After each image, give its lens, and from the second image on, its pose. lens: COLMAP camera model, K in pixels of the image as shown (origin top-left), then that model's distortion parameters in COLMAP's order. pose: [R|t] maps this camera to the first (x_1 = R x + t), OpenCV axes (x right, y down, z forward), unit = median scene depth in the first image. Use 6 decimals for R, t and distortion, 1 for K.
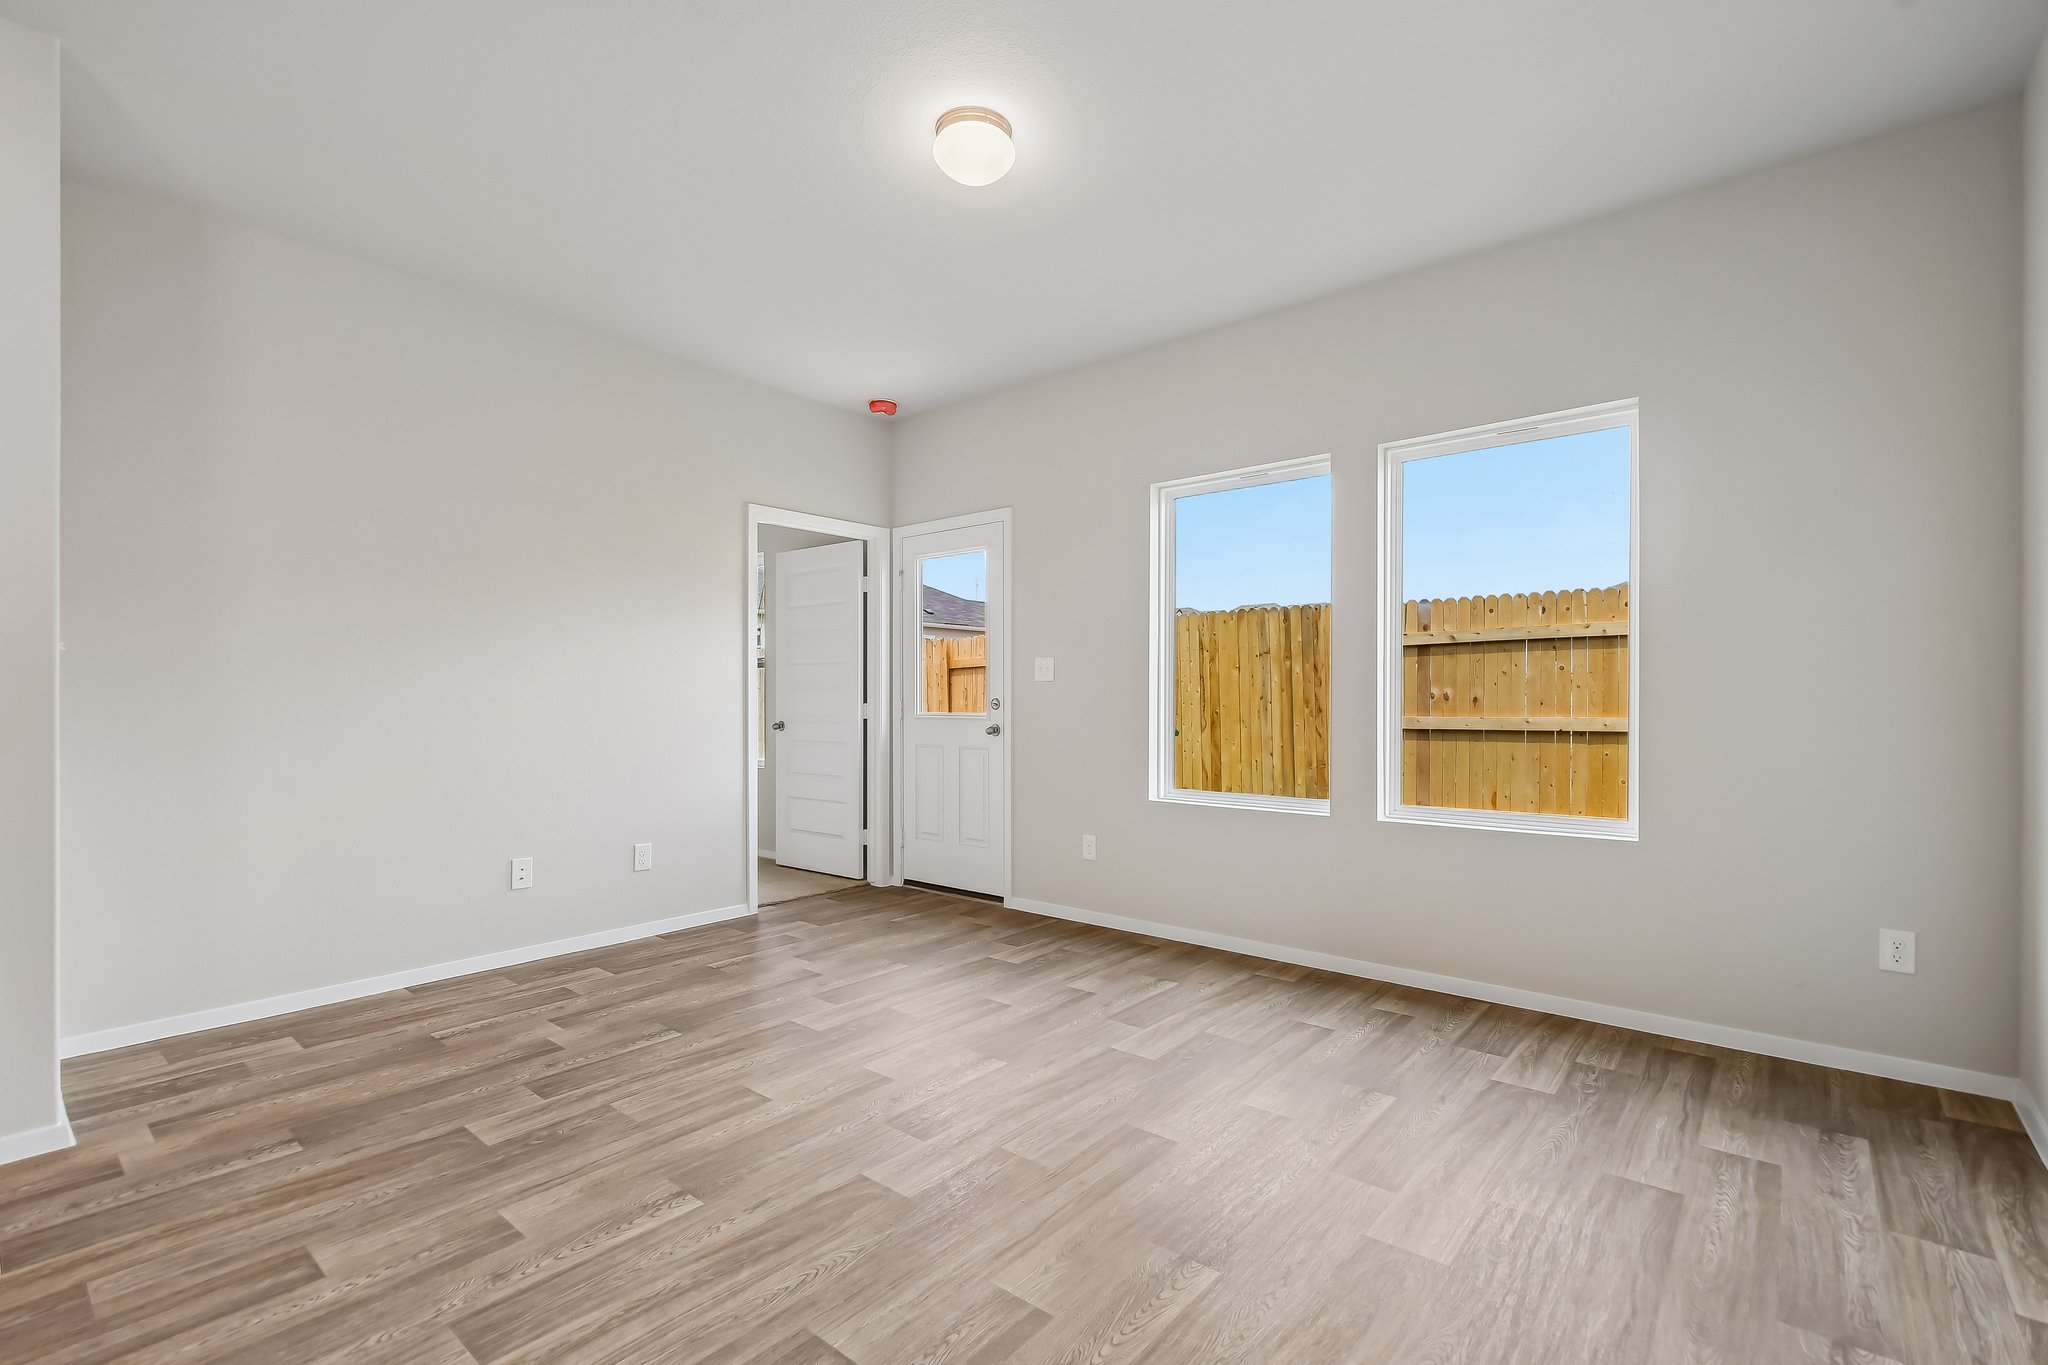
lens RADIAL K [[903.8, 0, 1039.9], [0, 903.8, 678.2], [0, 0, 1]] dist [-0.004004, -0.000578]
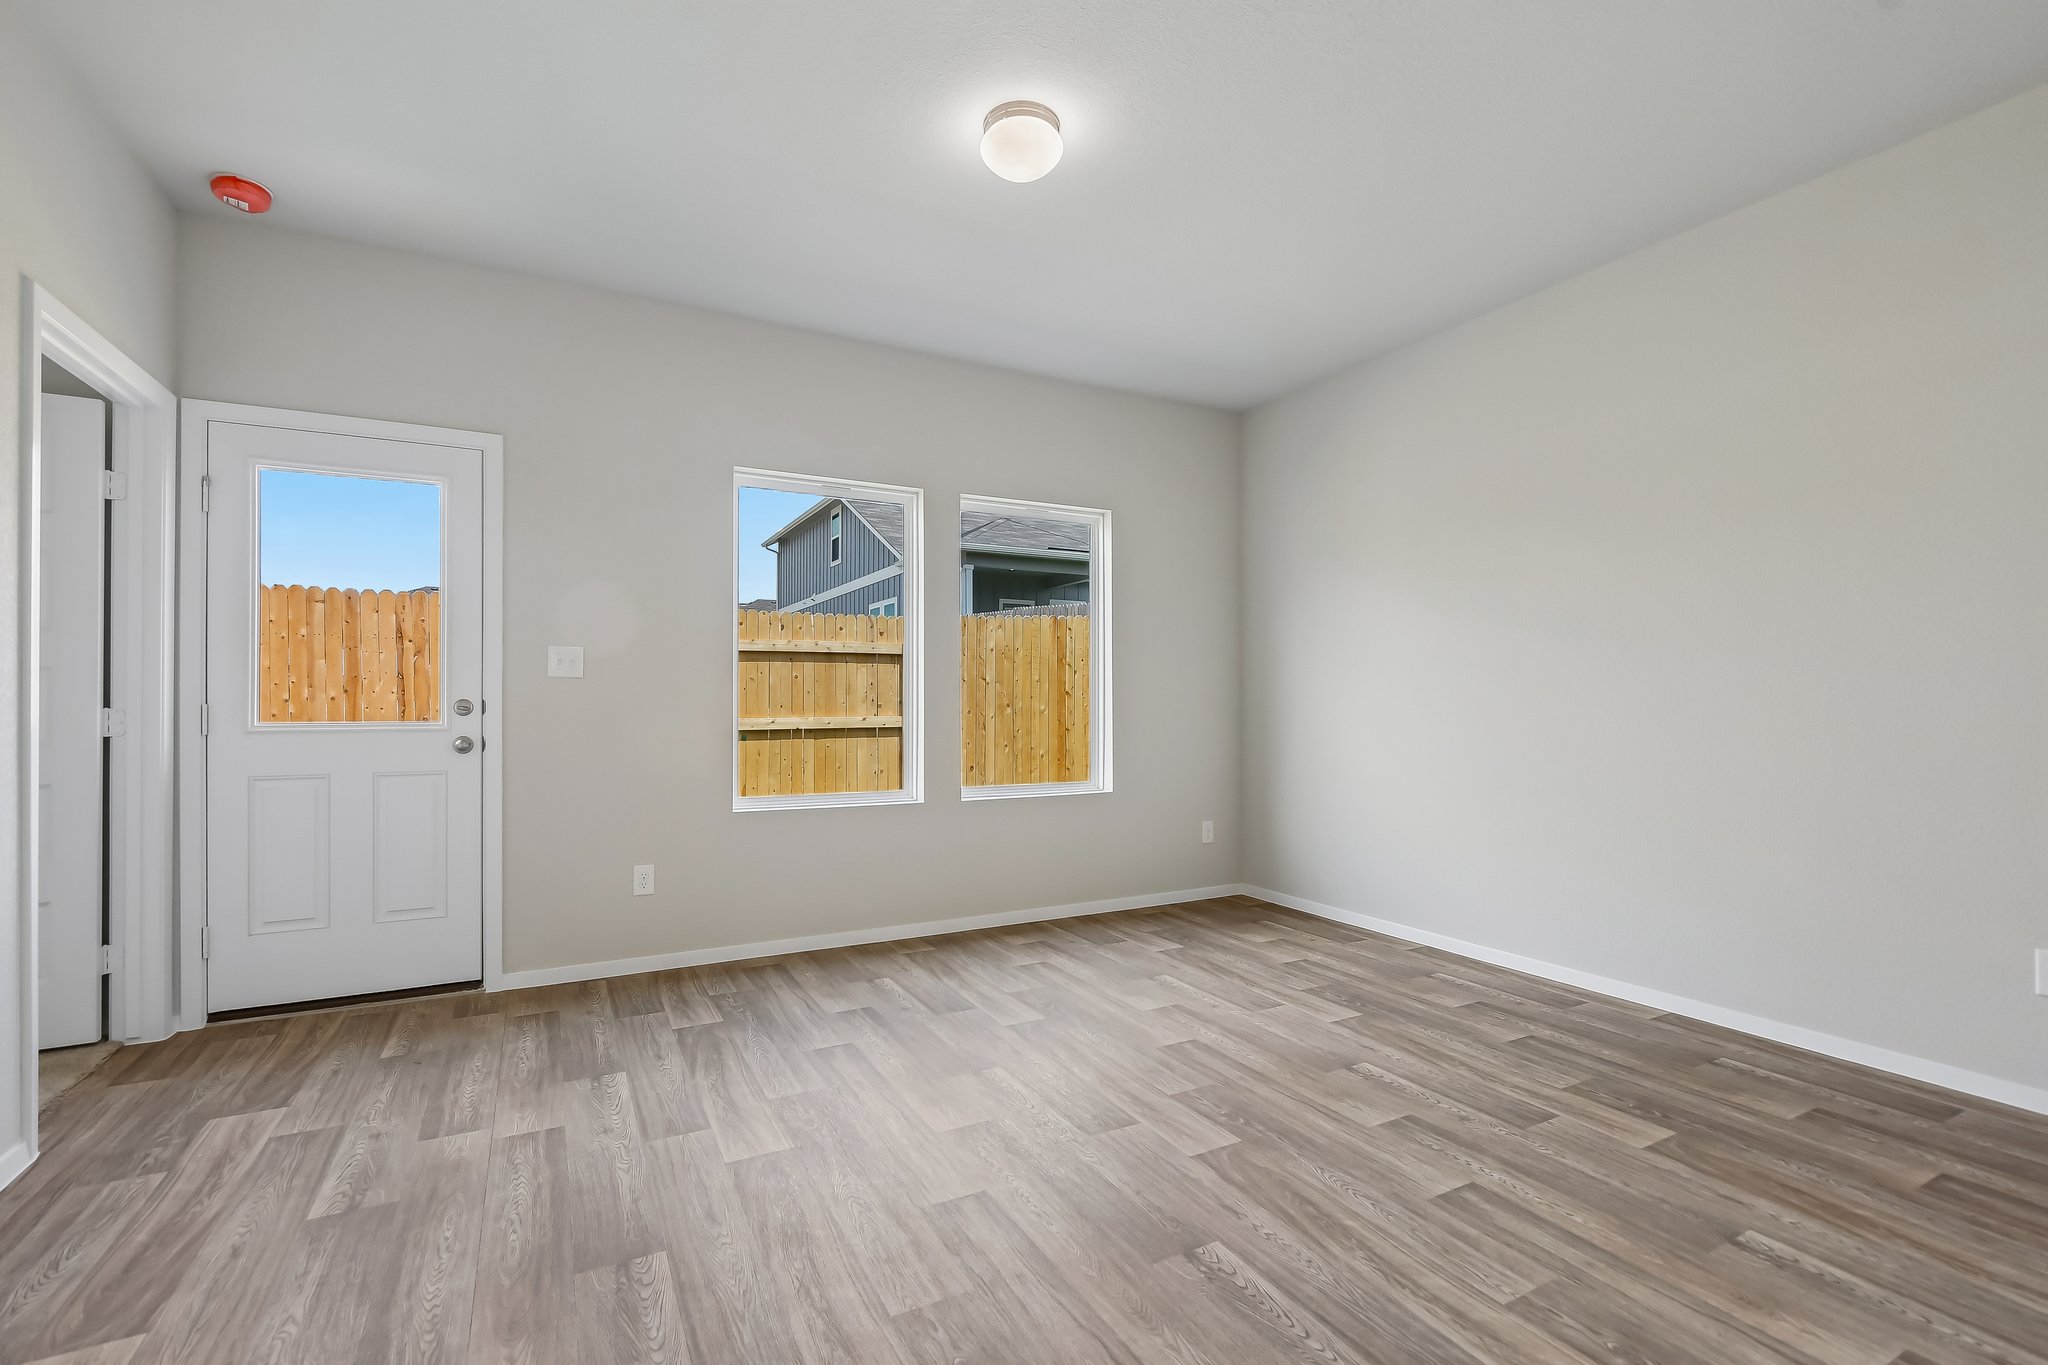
lens RADIAL K [[903.8, 0, 1013.5], [0, 903.8, 683.2], [0, 0, 1]] dist [-0.004004, -0.000578]
pose [[0.384096, 0.021517, 0.923043, -0.689029], [-0.021838, 0.999660, -0.014215, 0.013011], [-0.923035, -0.014698, 0.384435, 0.439258]]
